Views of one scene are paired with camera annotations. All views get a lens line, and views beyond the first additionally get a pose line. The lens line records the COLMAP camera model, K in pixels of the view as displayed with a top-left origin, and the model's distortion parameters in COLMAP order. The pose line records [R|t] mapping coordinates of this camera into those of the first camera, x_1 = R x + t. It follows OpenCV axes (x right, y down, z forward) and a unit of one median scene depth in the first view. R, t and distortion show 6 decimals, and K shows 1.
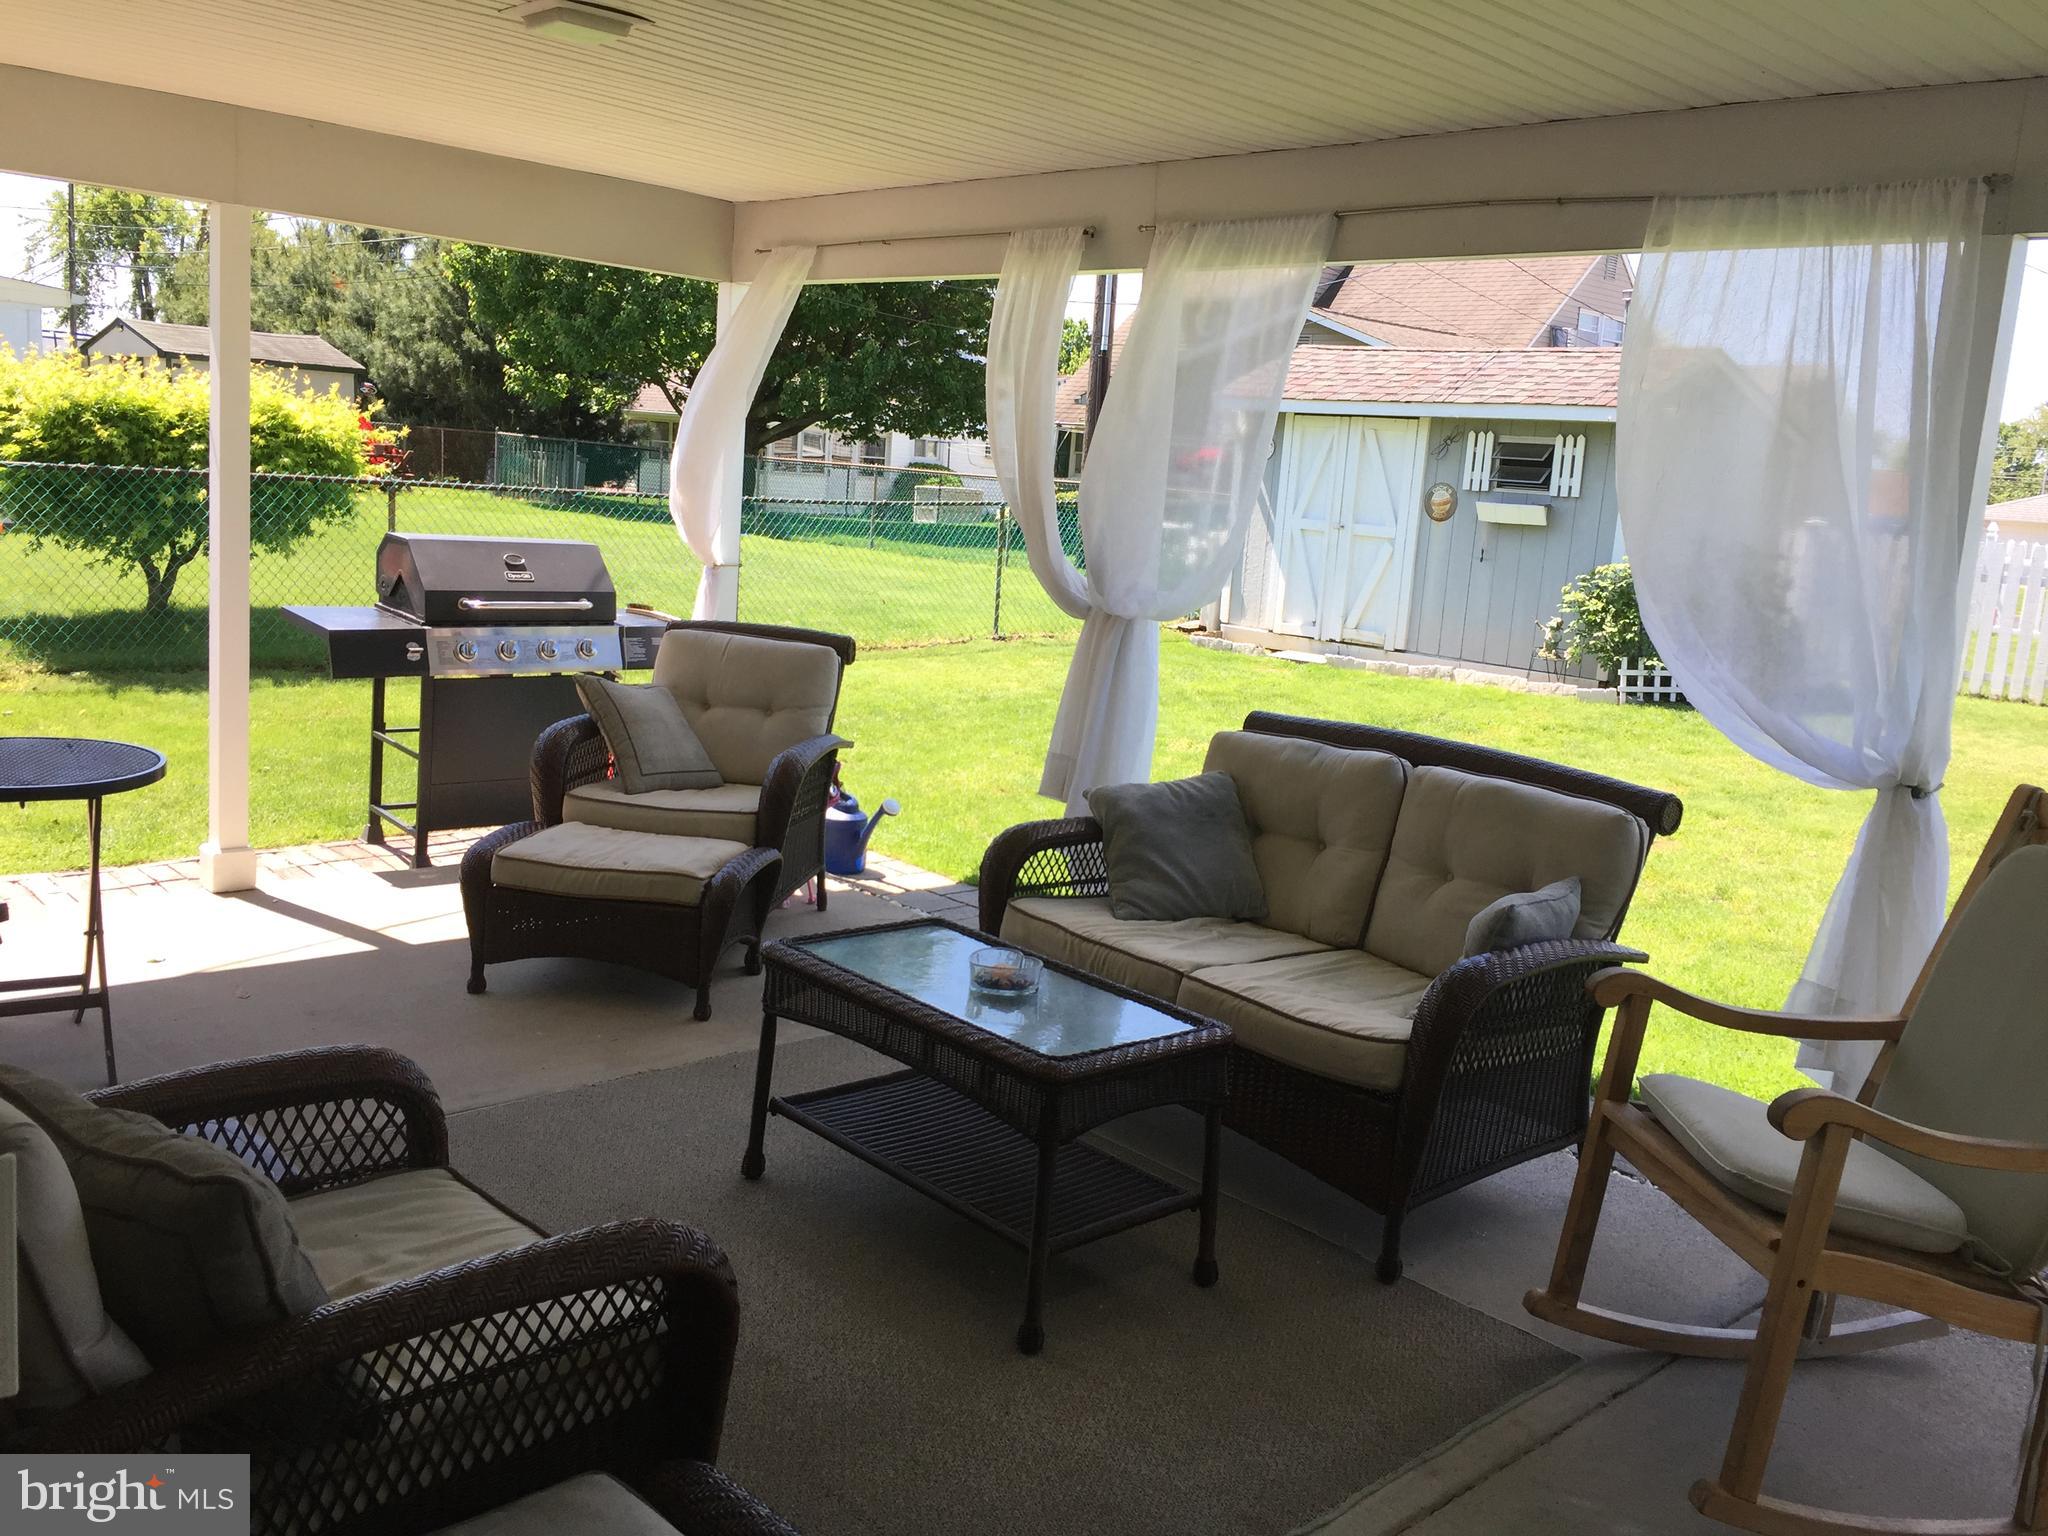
lens RADIAL K [[1769.7, 0, 1020.6], [0, 1769.7, 742.1], [0, 0, 1]] dist [0.091384, -0.097149]
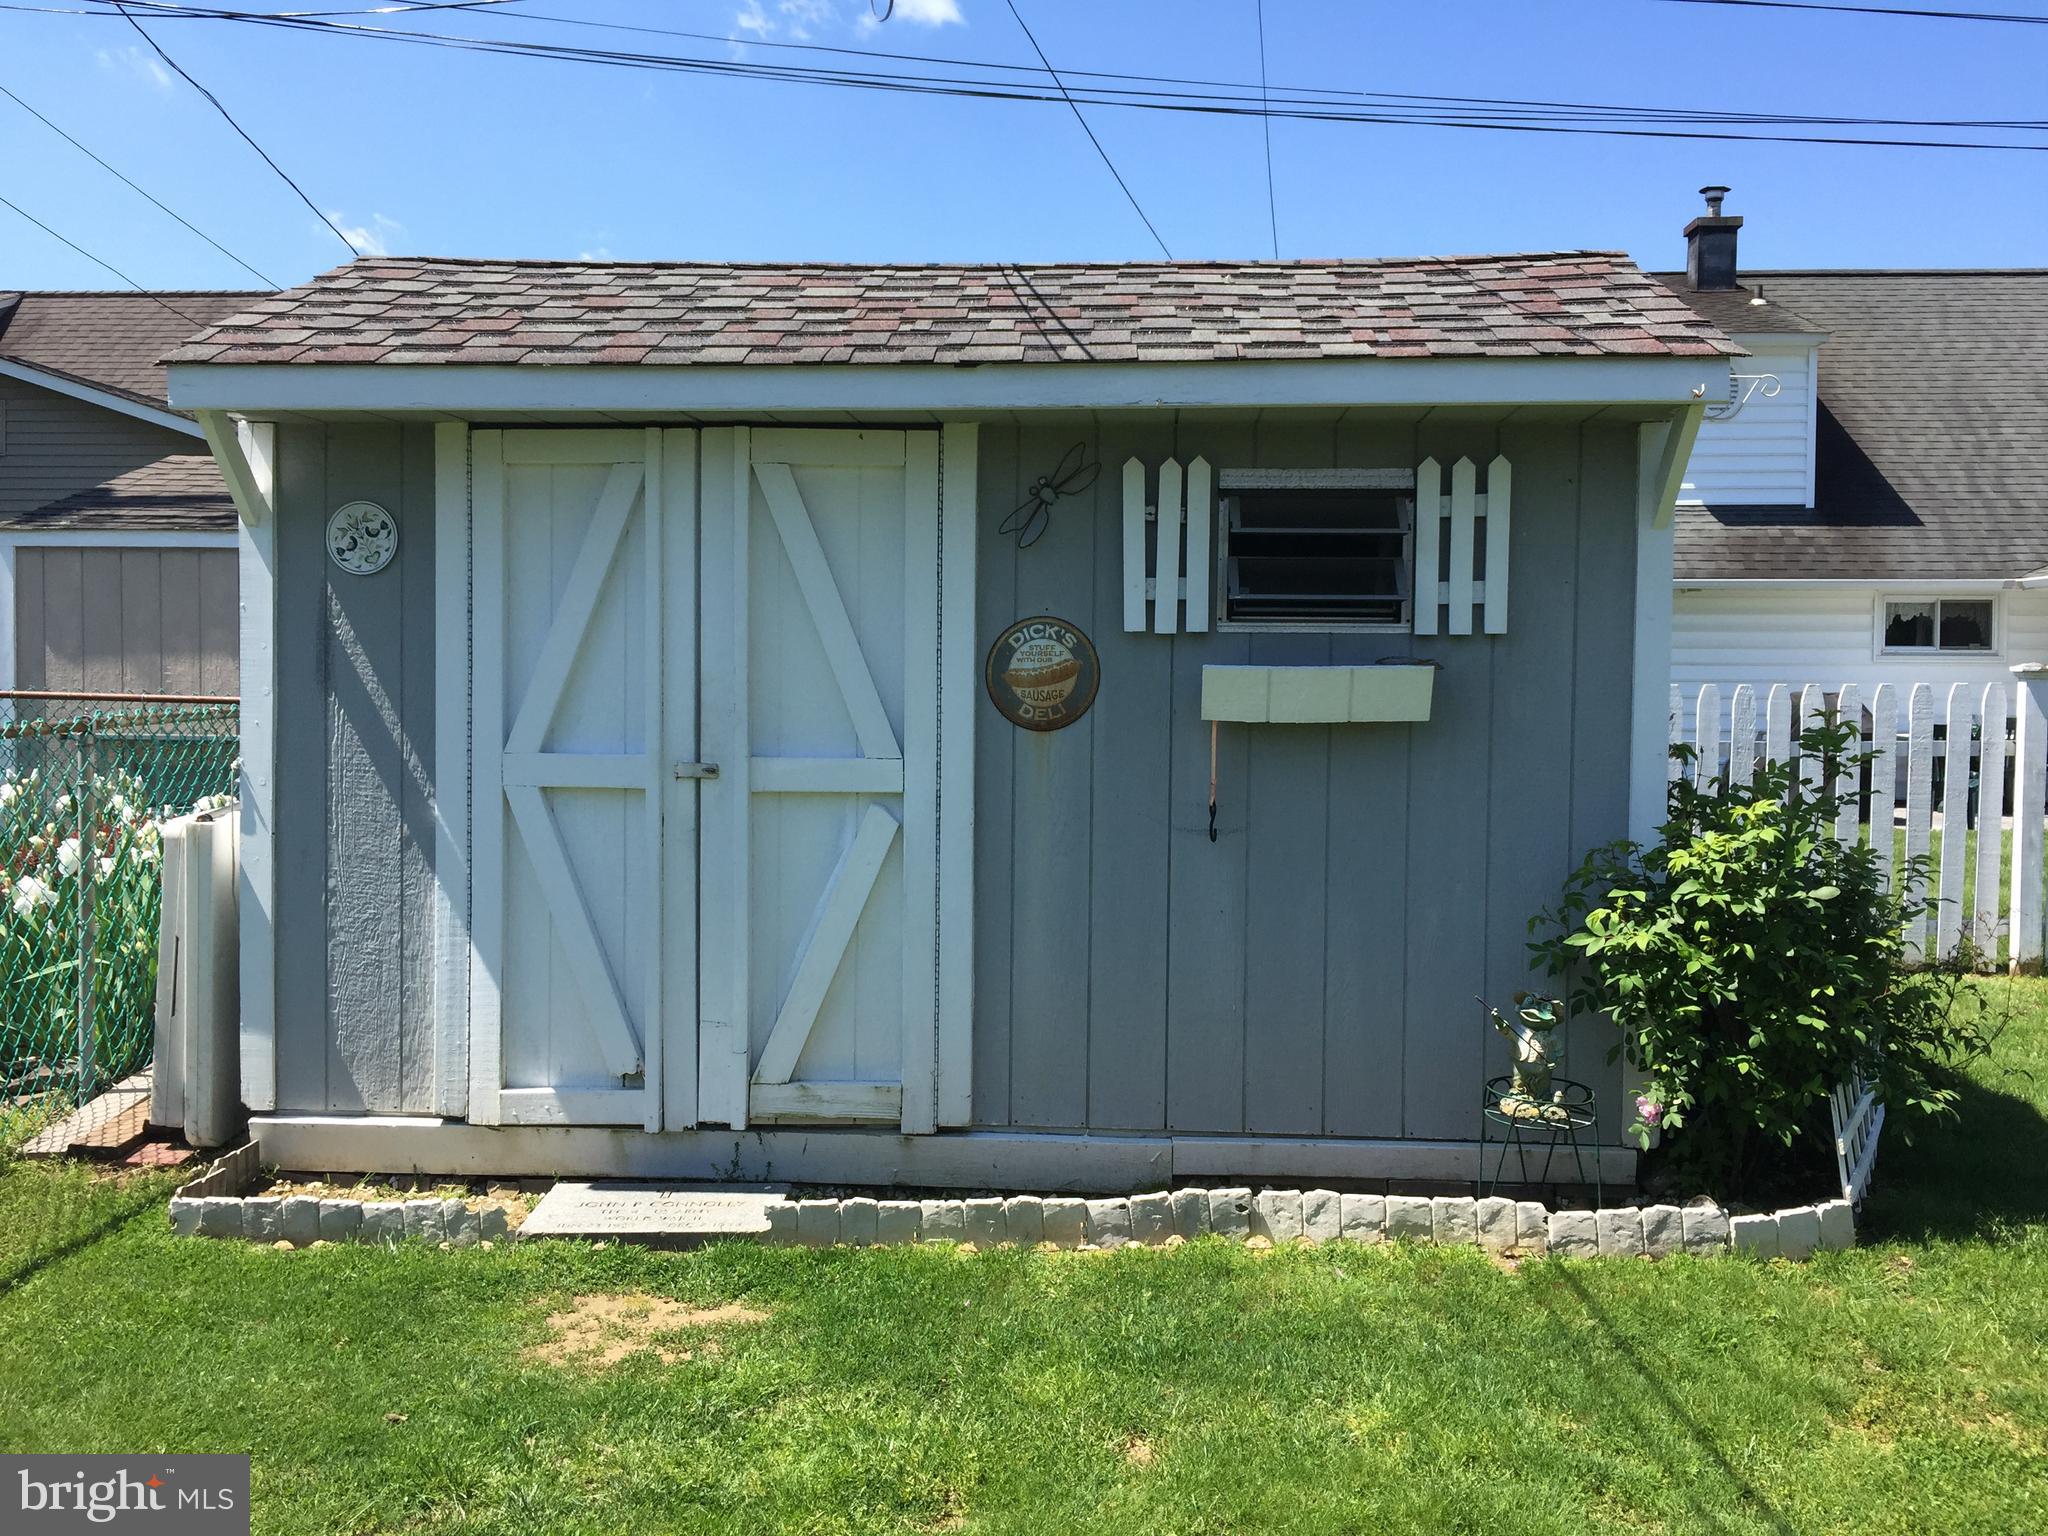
lens RADIAL K [[1758.8, 0, 1030.2], [0, 1758.8, 741.1], [0, 0, 1]] dist [0.090253, -0.110805]
pose [[0.721104, -0.090409, 0.686903, 0.007033], [0.151538, 0.988025, -0.029040, -0.116668], [-0.676052, 0.125033, 0.726169, 0.788121]]
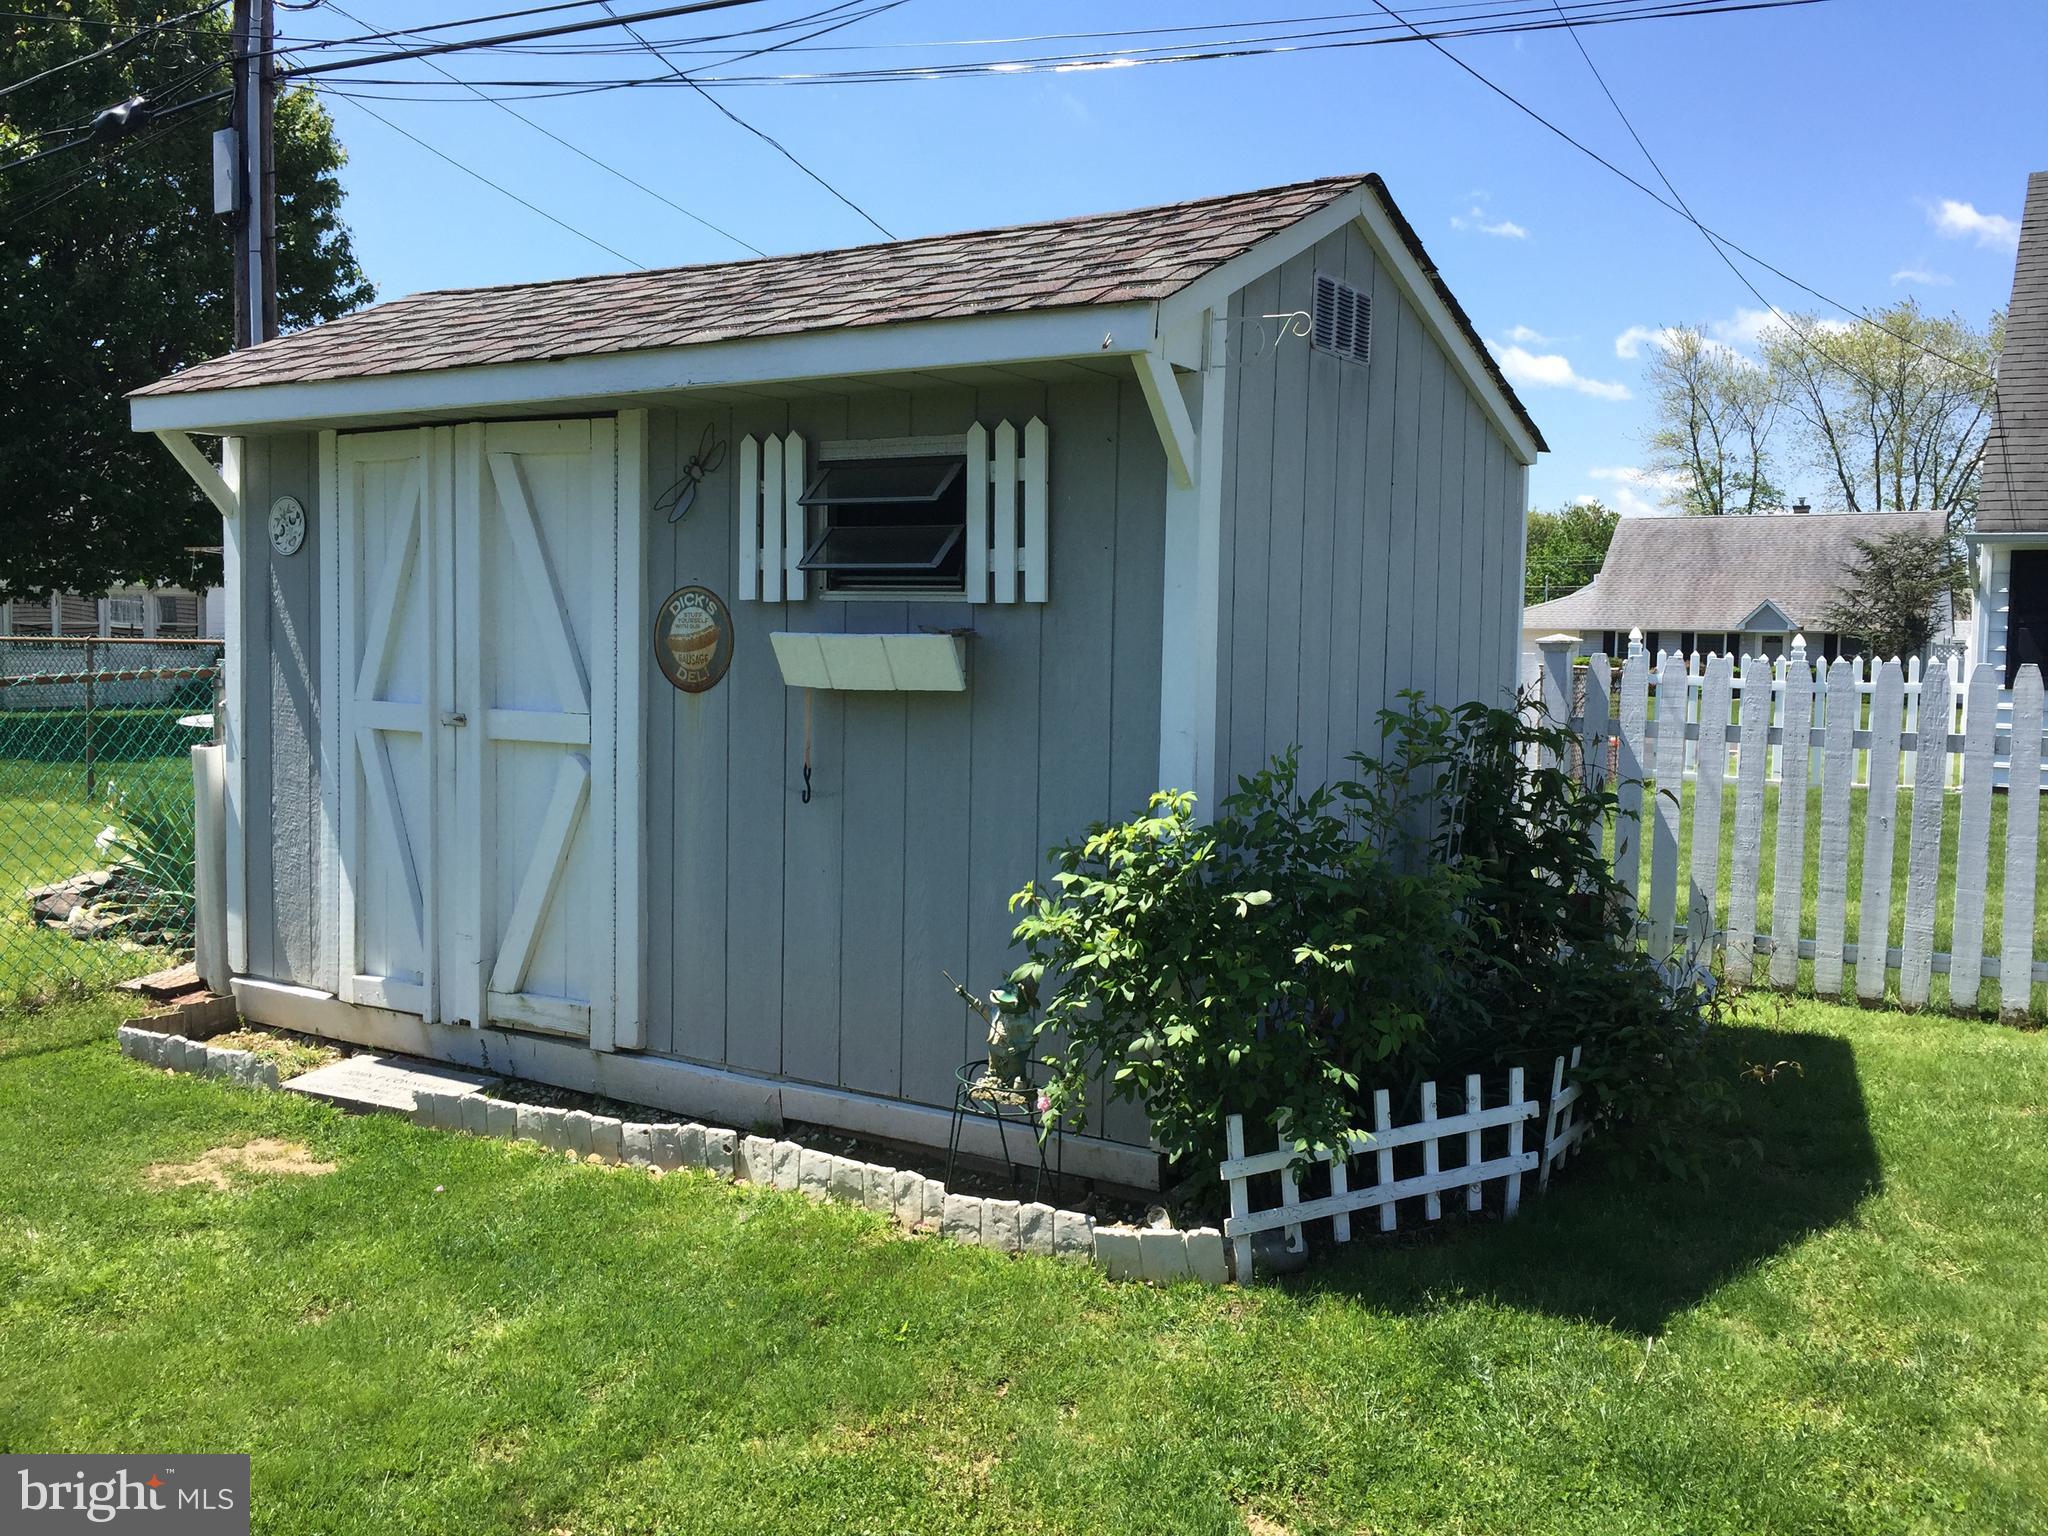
lens RADIAL K [[1769.7, 0, 1020.6], [0, 1769.7, 742.1], [0, 0, 1]] dist [0.091384, -0.097149]
pose [[0.966021, -0.070029, 0.248797, 0.216001], [0.090844, 0.993173, -0.073175, -0.084580], [-0.241974, 0.093290, 0.965788, 0.660674]]
